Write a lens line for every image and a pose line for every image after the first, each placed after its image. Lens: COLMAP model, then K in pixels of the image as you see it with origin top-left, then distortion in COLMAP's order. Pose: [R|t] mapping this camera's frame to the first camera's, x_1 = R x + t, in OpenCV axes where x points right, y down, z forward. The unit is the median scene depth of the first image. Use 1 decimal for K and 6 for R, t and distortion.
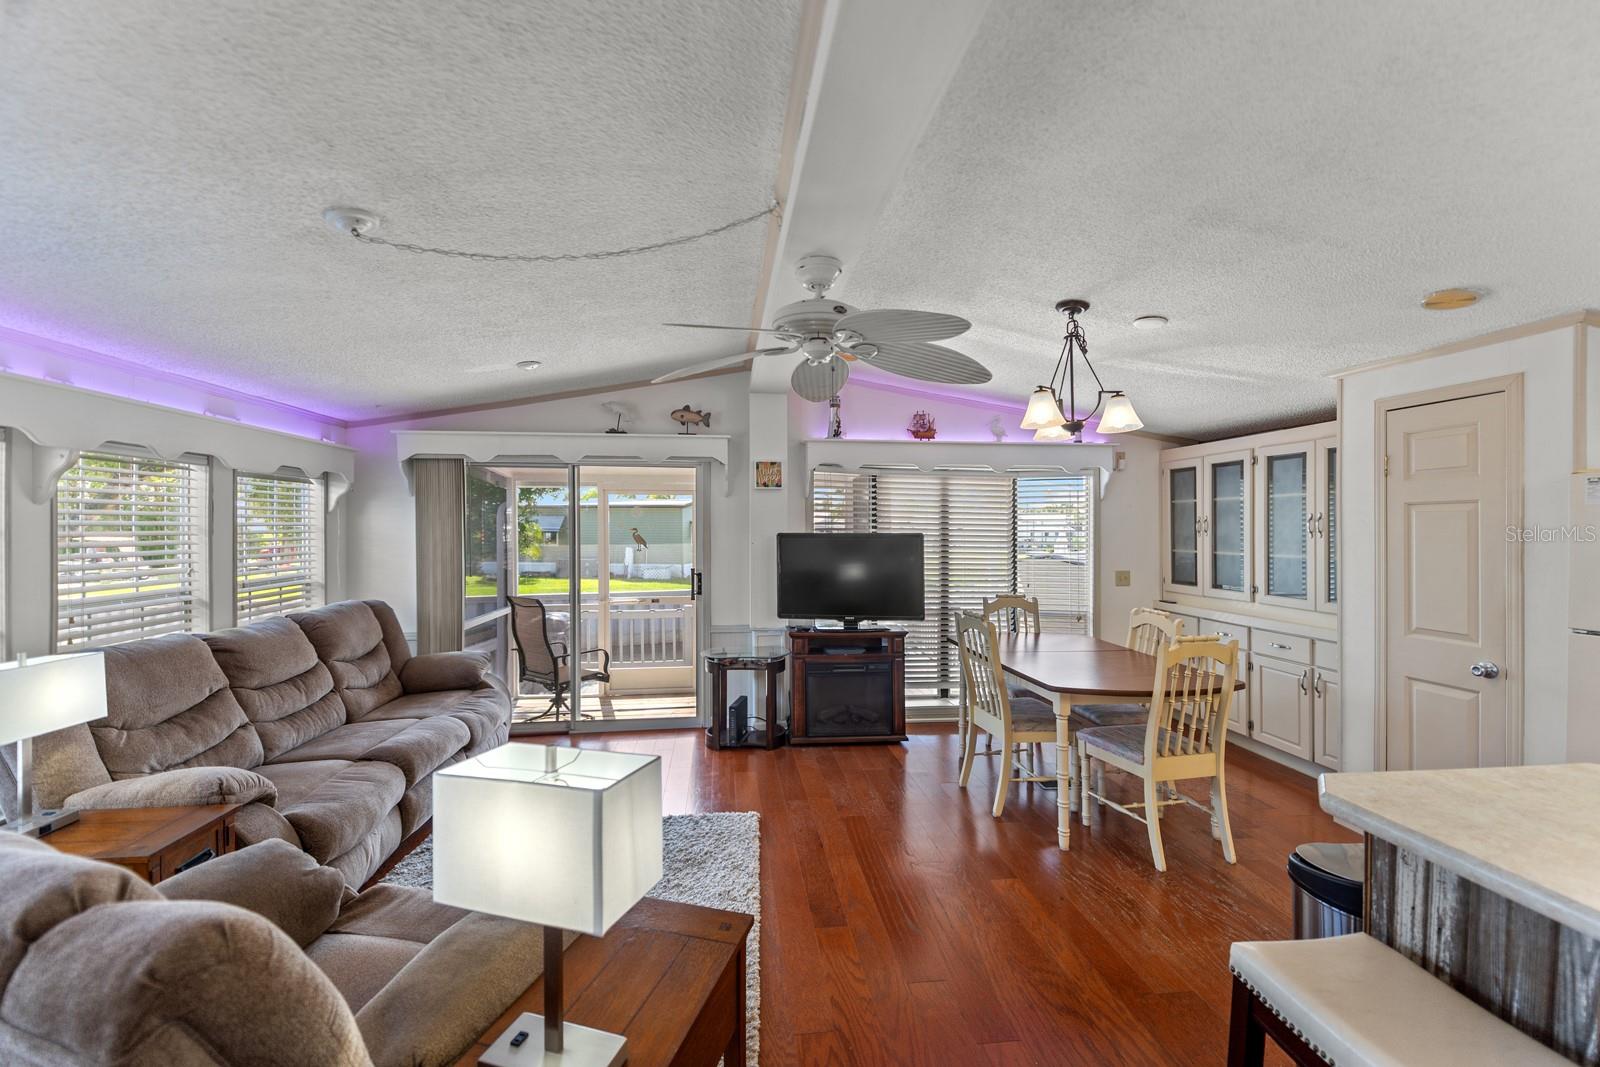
lens RADIAL K [[645.3, 0, 792.9], [0, 645.3, 524.8], [0, 0, 1]] dist [0.028836, -0.014162]
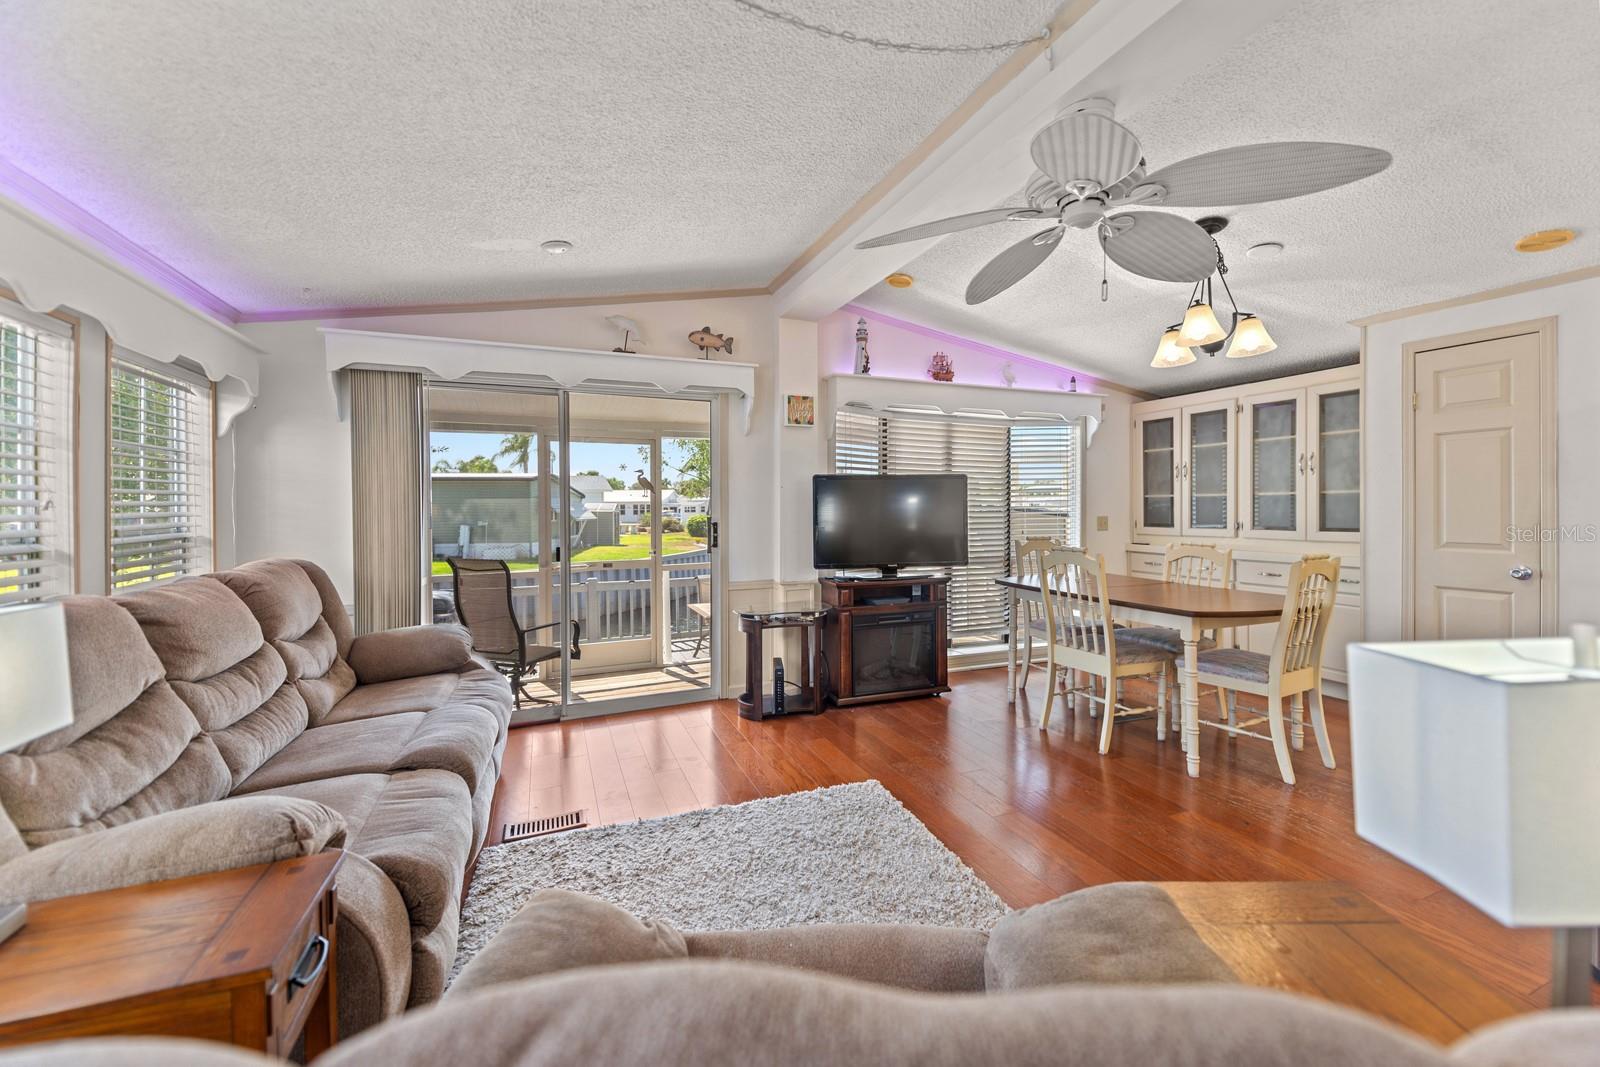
lens RADIAL K [[635.7, 0, 809.1], [0, 635.7, 504.8], [0, 0, 1]] dist [0.028752, -0.013979]
pose [[0.961216, -0.007357, 0.275697, -0.291281], [0.006972, 0.999973, 0.002373, 0.055881], [-0.275707, -0.000359, 0.961242, 0.156584]]
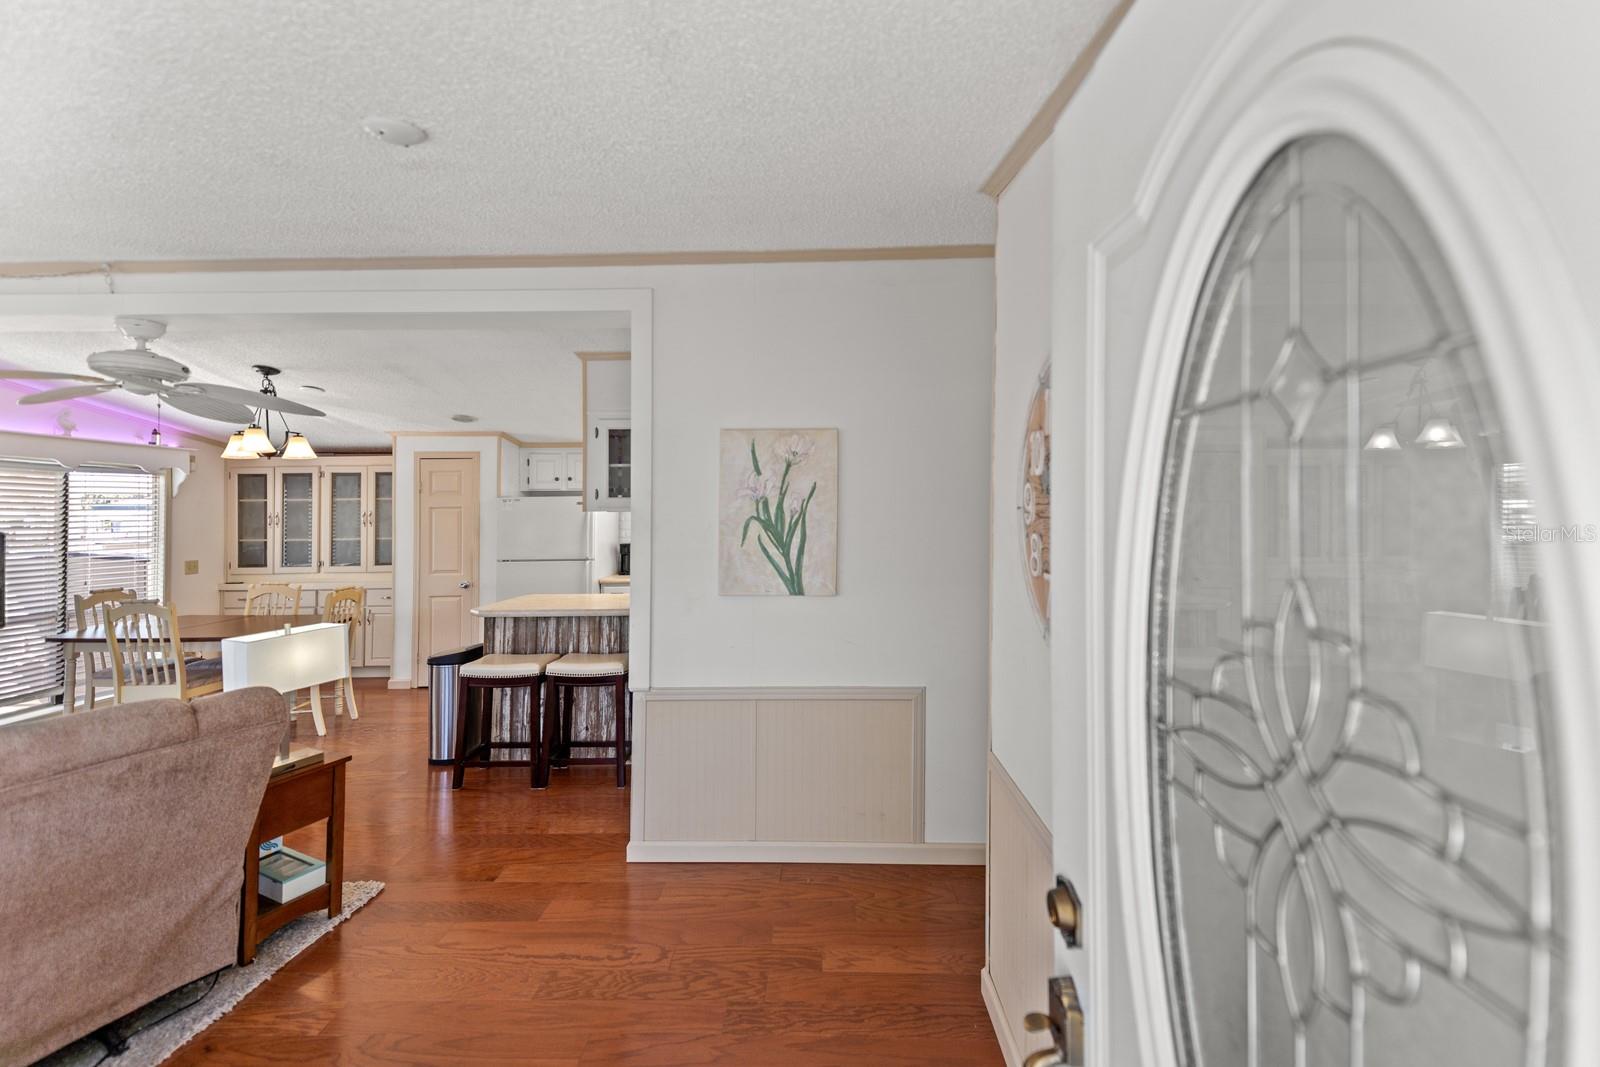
lens RADIAL K [[635.7, 0, 809.1], [0, 635.7, 504.8], [0, 0, 1]] dist [0.028752, -0.013979]
pose [[0.128857, 0.010410, 0.991609, -0.568703], [0.006545, 0.999914, -0.011347, -0.007954], [-0.991642, 0.007952, 0.128778, -0.257591]]
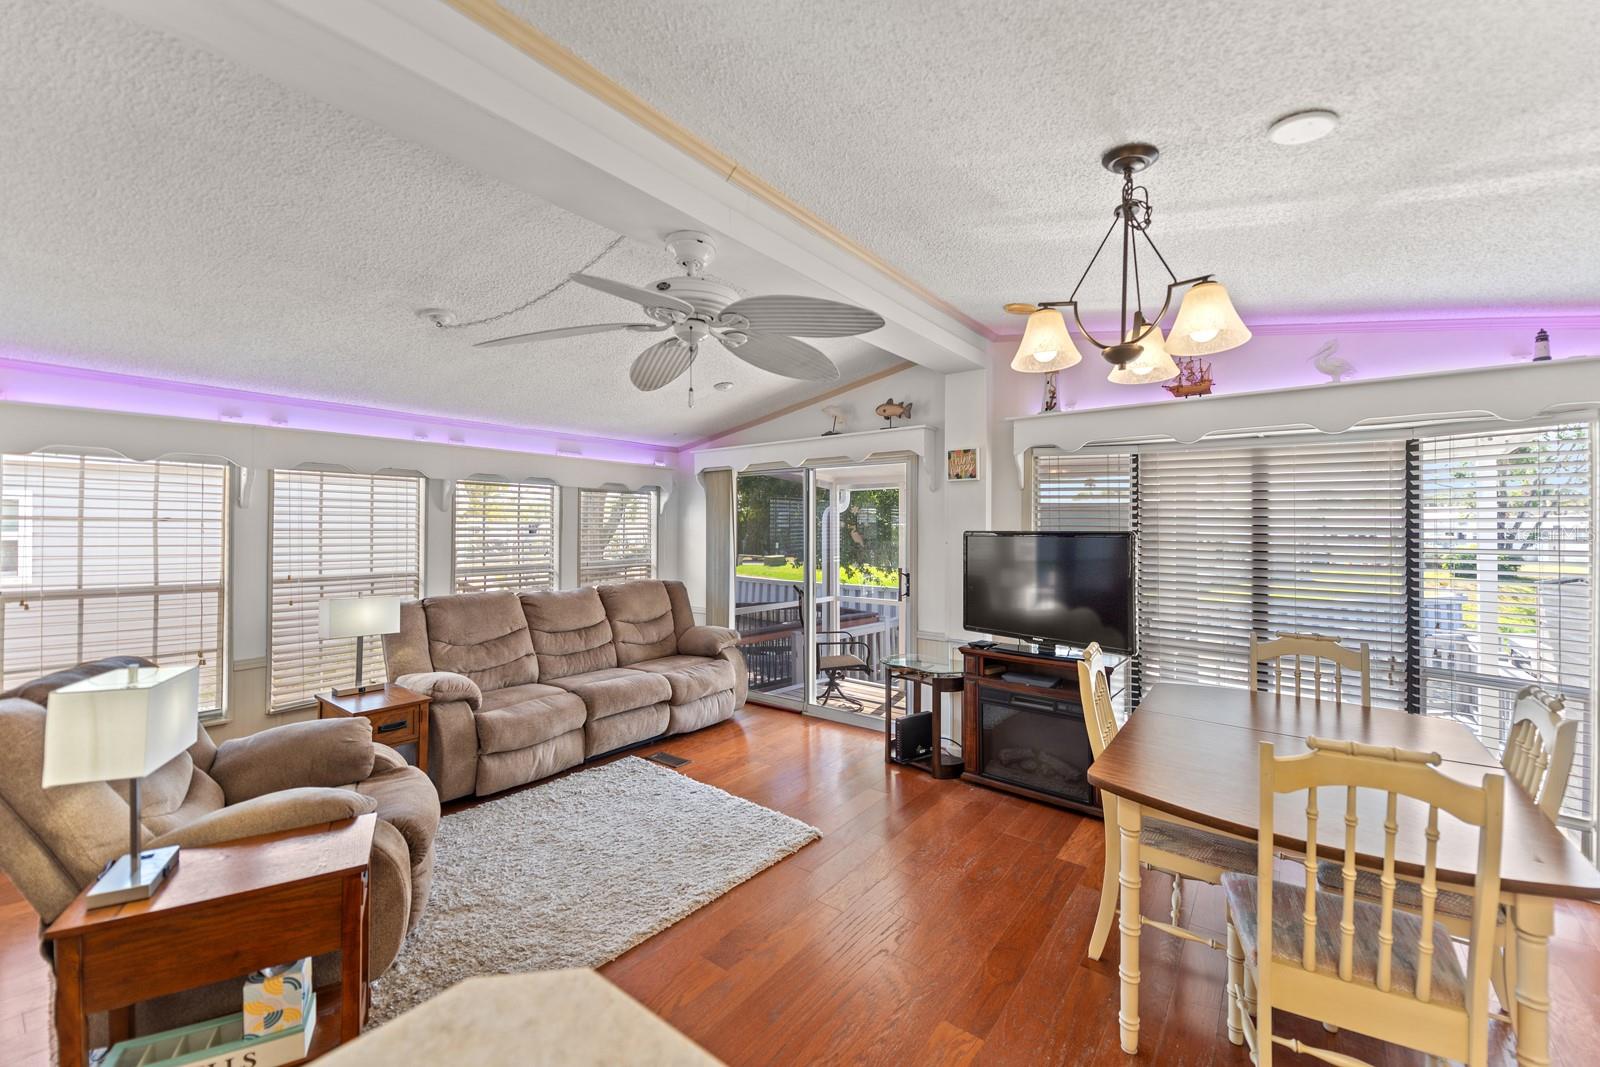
lens RADIAL K [[629.2, 0, 799.0], [0, 629.2, 517.1], [0, 0, 1]] dist [0.028795, -0.012884]
pose [[0.717703, -0.012291, -0.696241, 0.426752], [0.002665, 0.999885, -0.014905, 0.006504], [0.696344, 0.008842, 0.717654, 0.249197]]
